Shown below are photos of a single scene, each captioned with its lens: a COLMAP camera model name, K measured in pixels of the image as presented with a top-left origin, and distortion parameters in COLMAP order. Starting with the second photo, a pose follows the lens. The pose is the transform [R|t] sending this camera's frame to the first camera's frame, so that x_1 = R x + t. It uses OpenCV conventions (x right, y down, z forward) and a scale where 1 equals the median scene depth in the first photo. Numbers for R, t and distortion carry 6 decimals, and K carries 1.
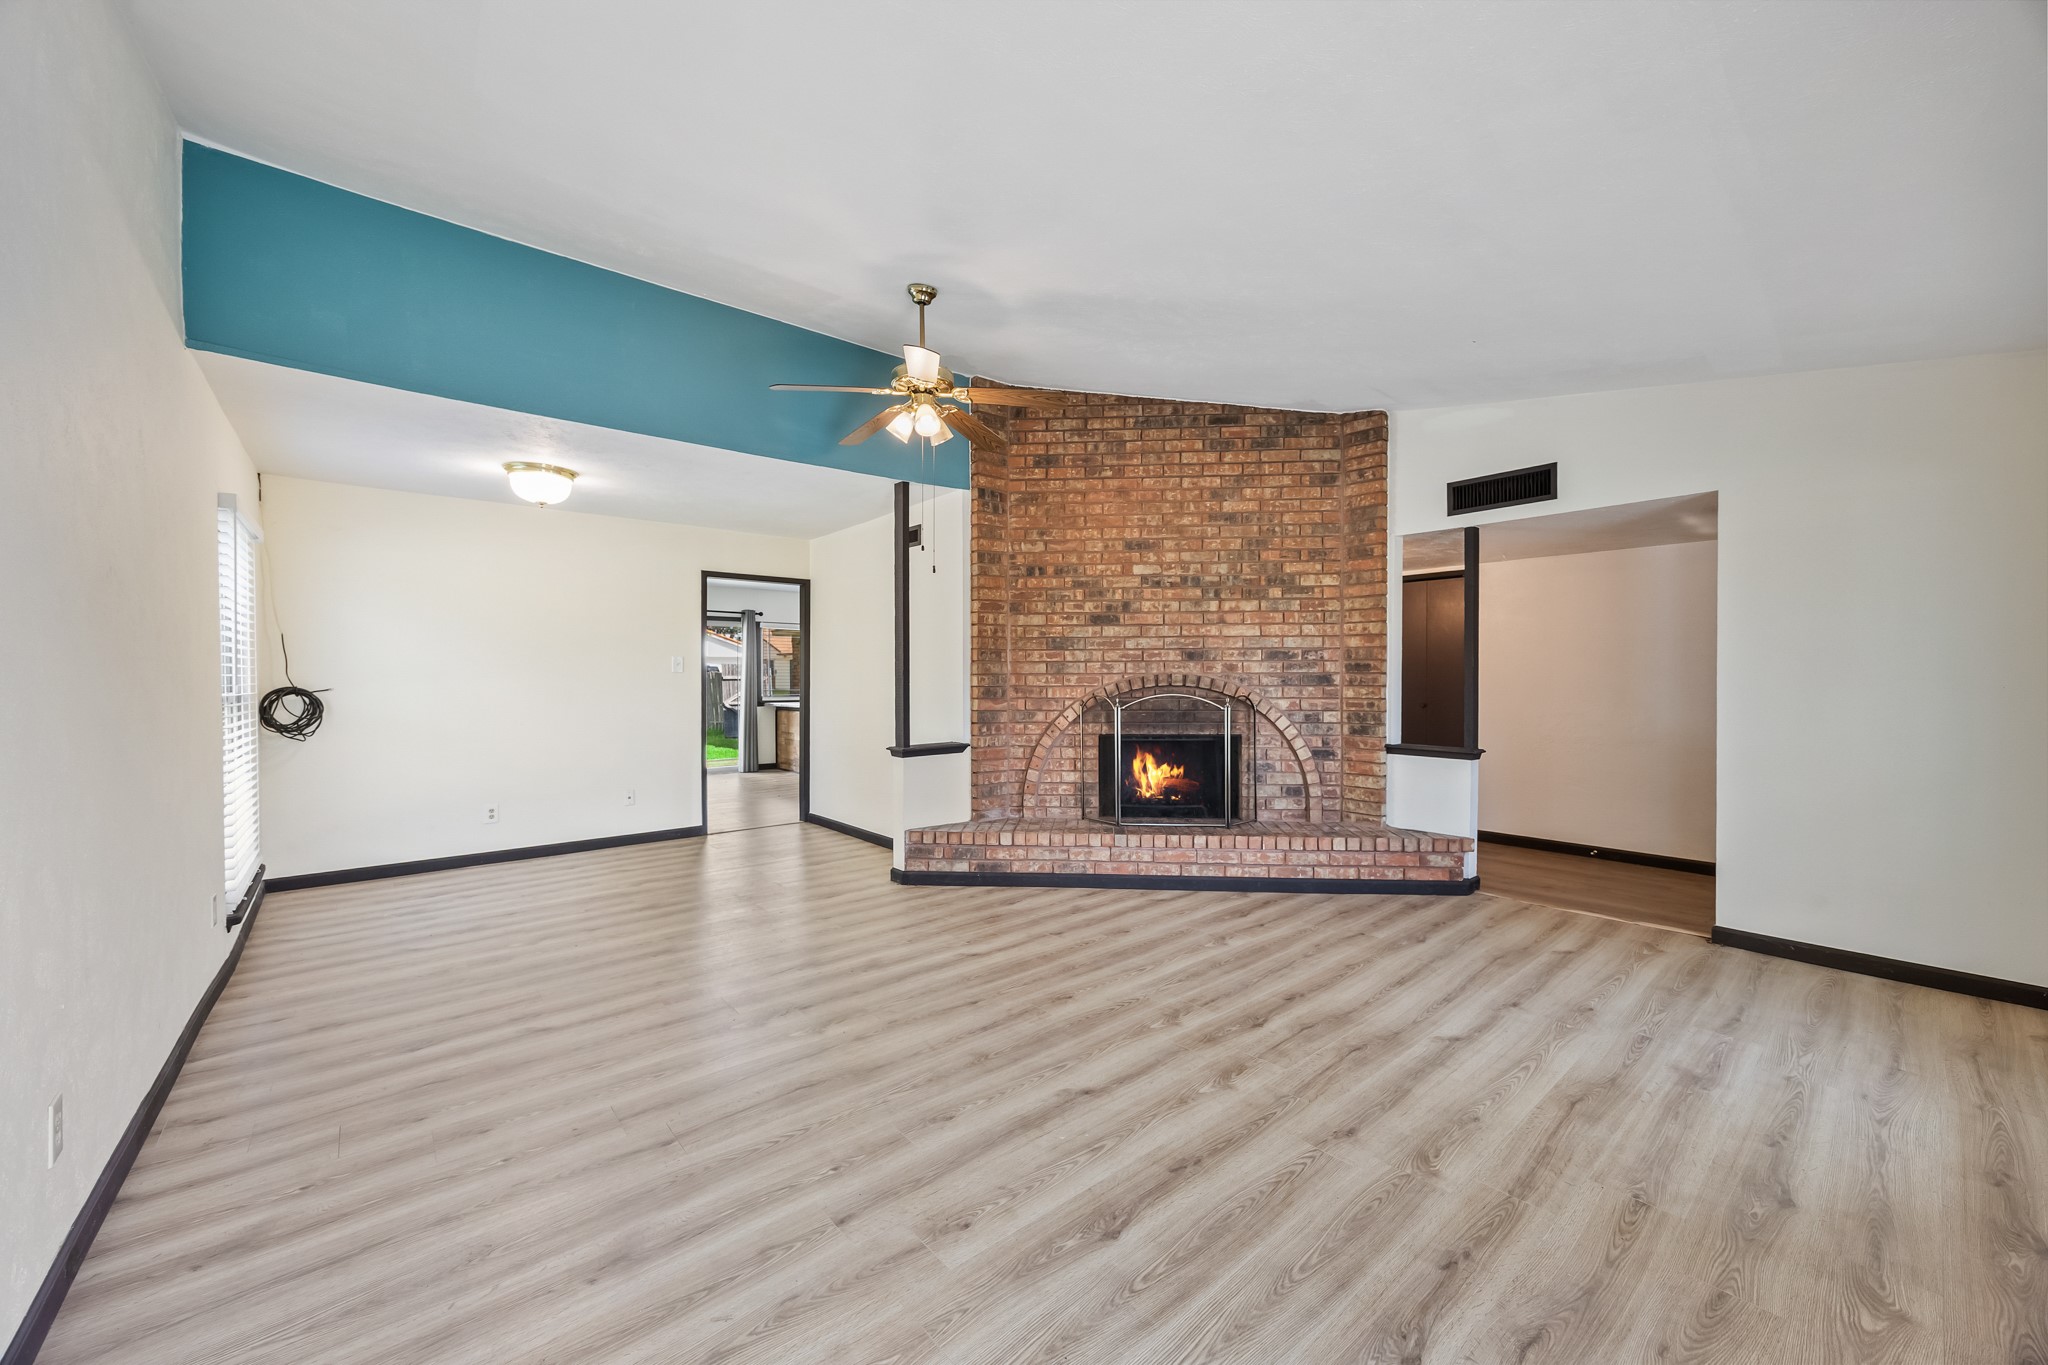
lens RADIAL K [[775.1, 0, 1029.2], [0, 775.1, 681.7], [0, 0, 1]] dist [-0.000904, -0.000203]
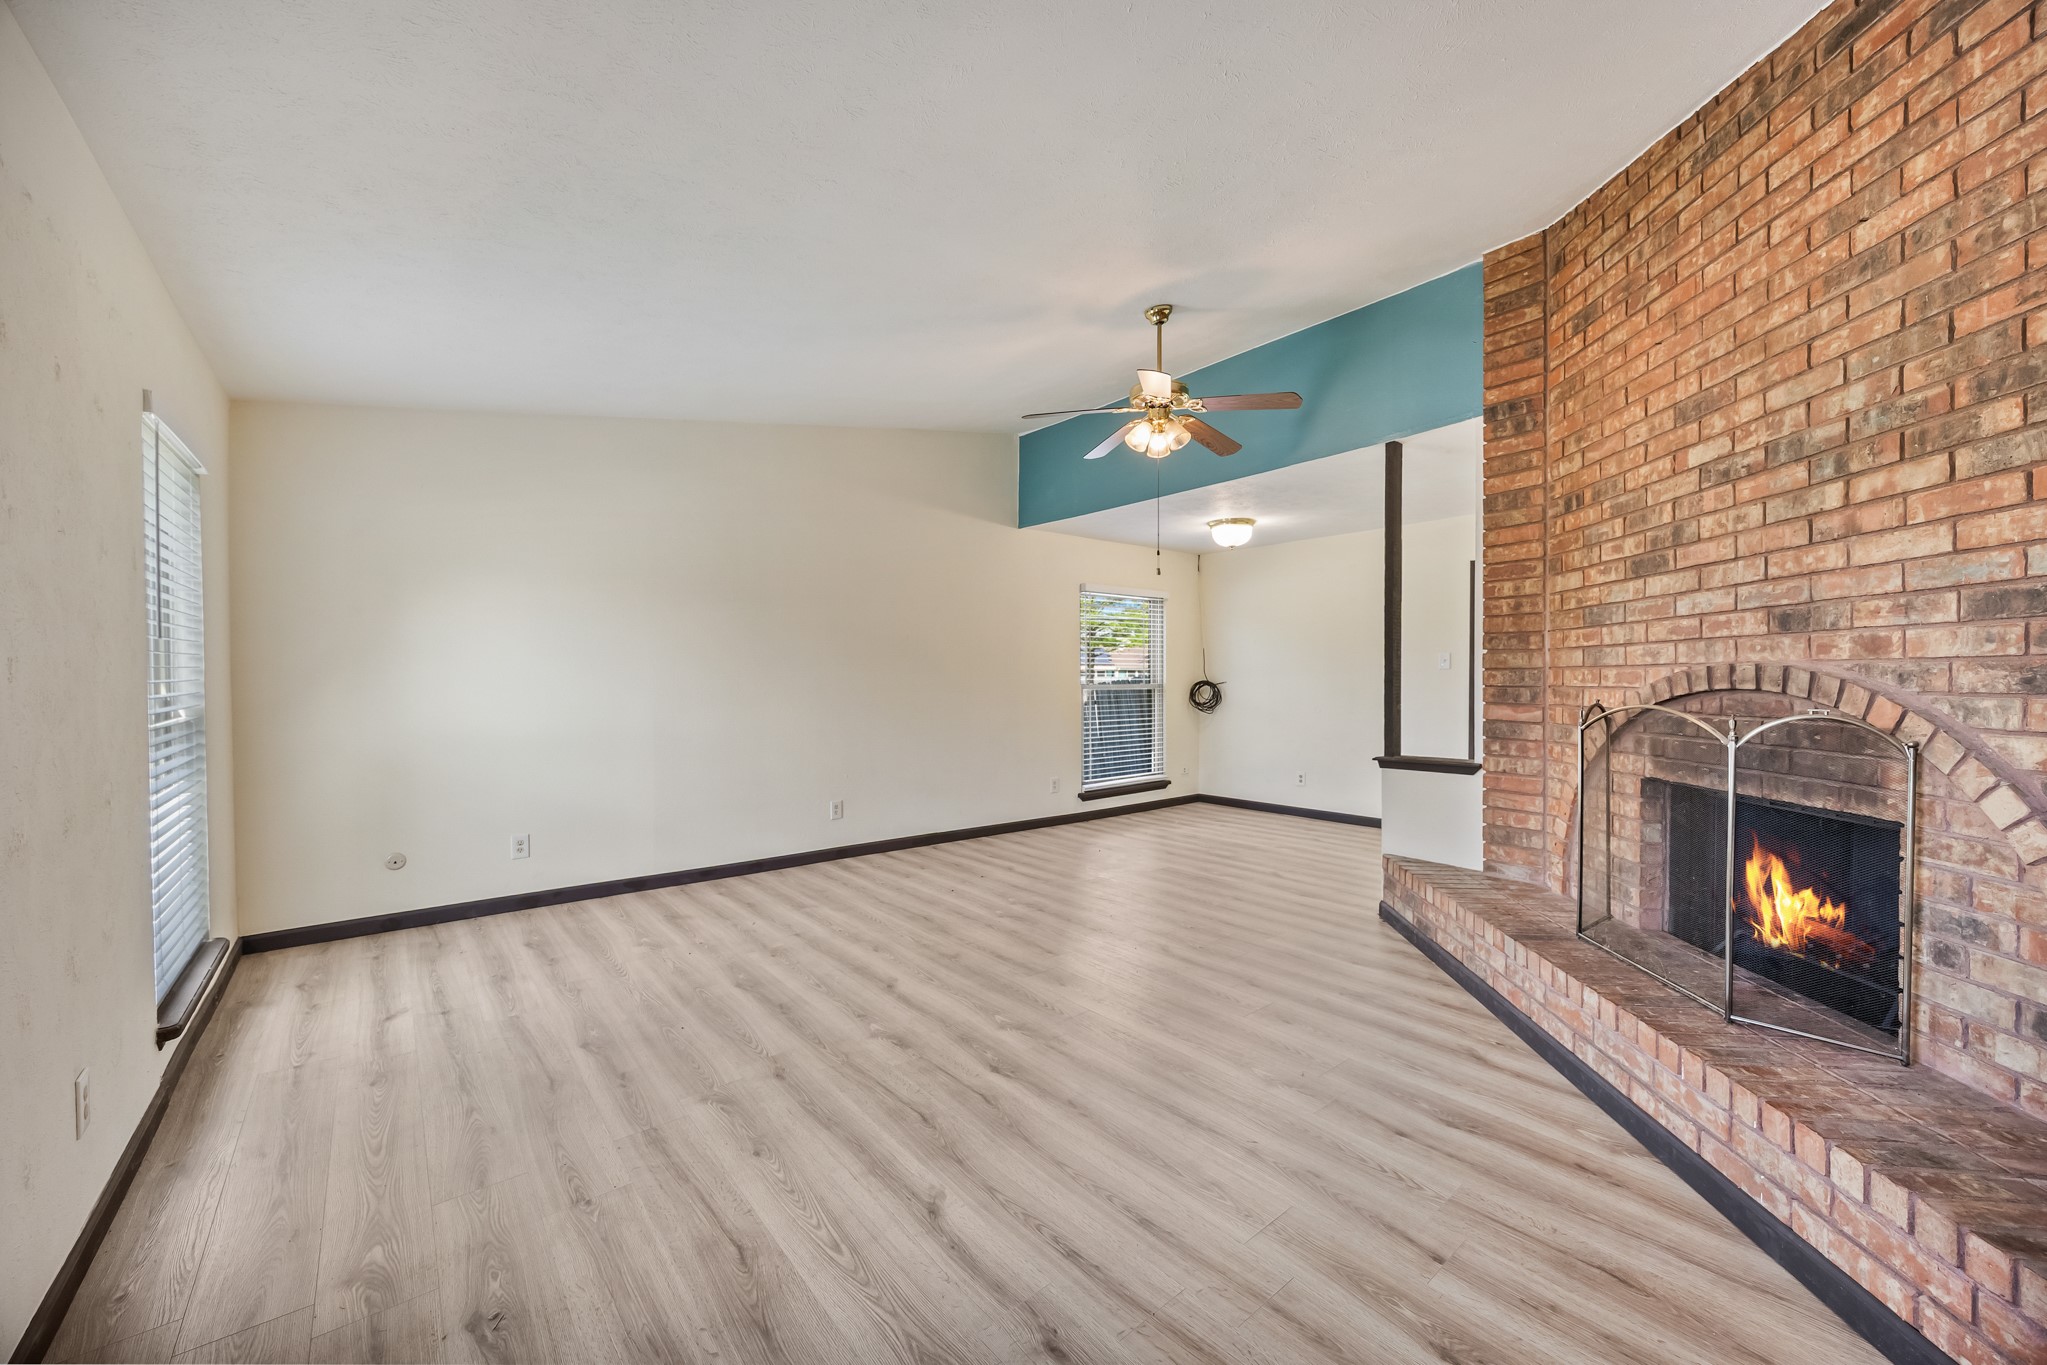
lens RADIAL K [[774.7, 0, 1028.7], [0, 774.7, 681.7], [0, 0, 1]] dist [-0.000904, -0.000203]
pose [[-0.007554, 0.006831, -0.999948, 0.652623], [-0.004172, 0.999968, 0.006862, -0.000995], [0.999963, 0.004224, -0.007525, 0.581885]]
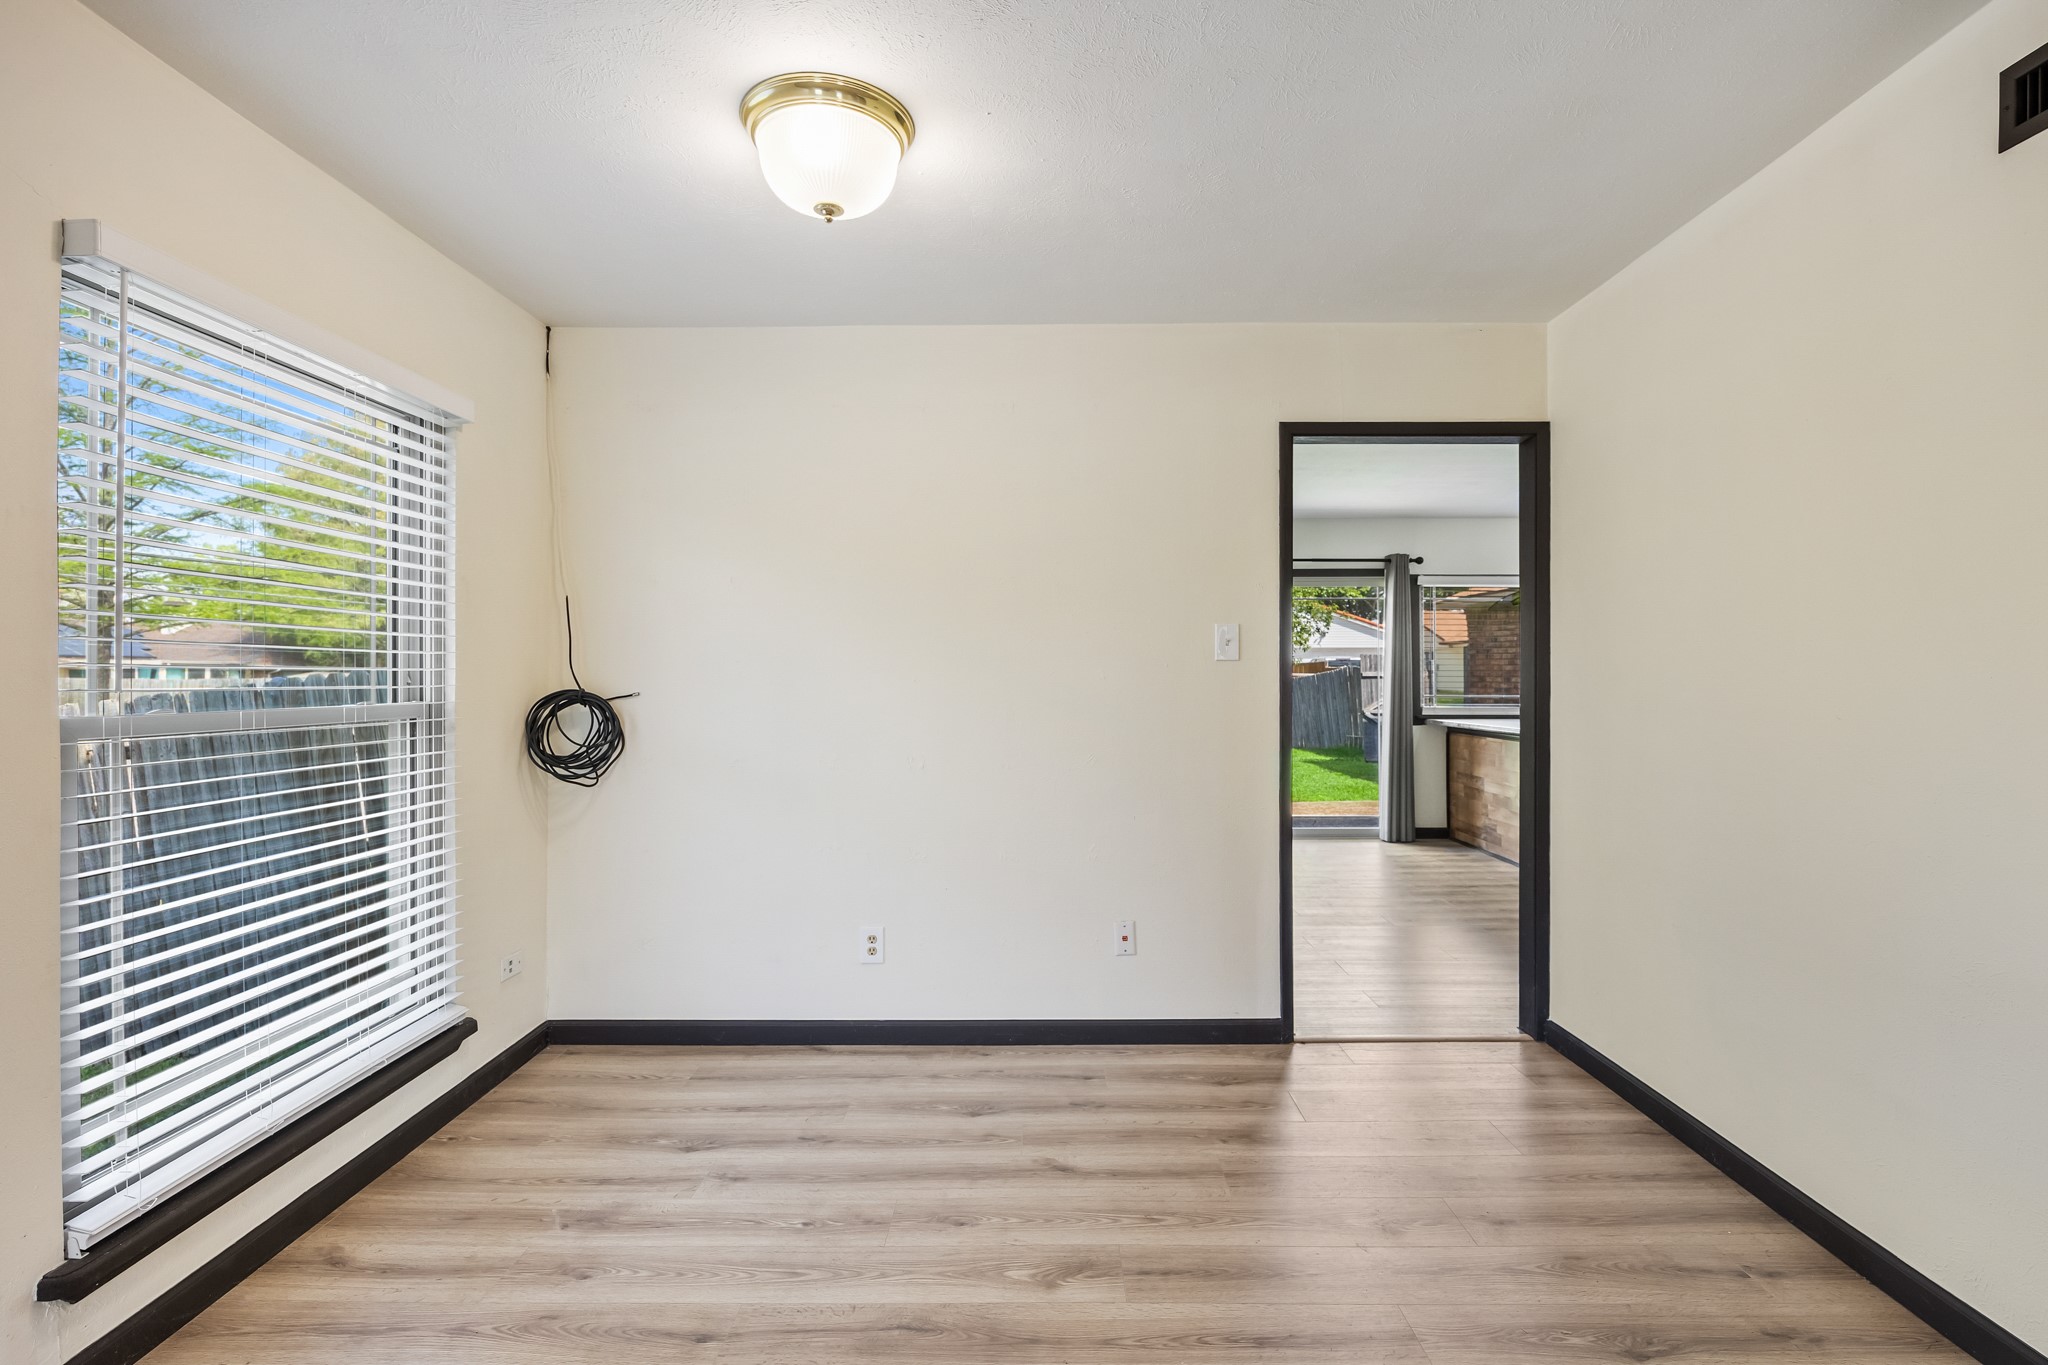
lens RADIAL K [[942.9, 0, 1034.2], [0, 942.9, 679.2], [0, 0, 1]] dist [0.000252, 0.000005]
pose [[0.751791, 0.000437, -0.659401, -0.225322], [-0.000922, 0.999999, -0.000389, -0.001605], [0.659401, 0.000900, 0.751791, 0.645440]]
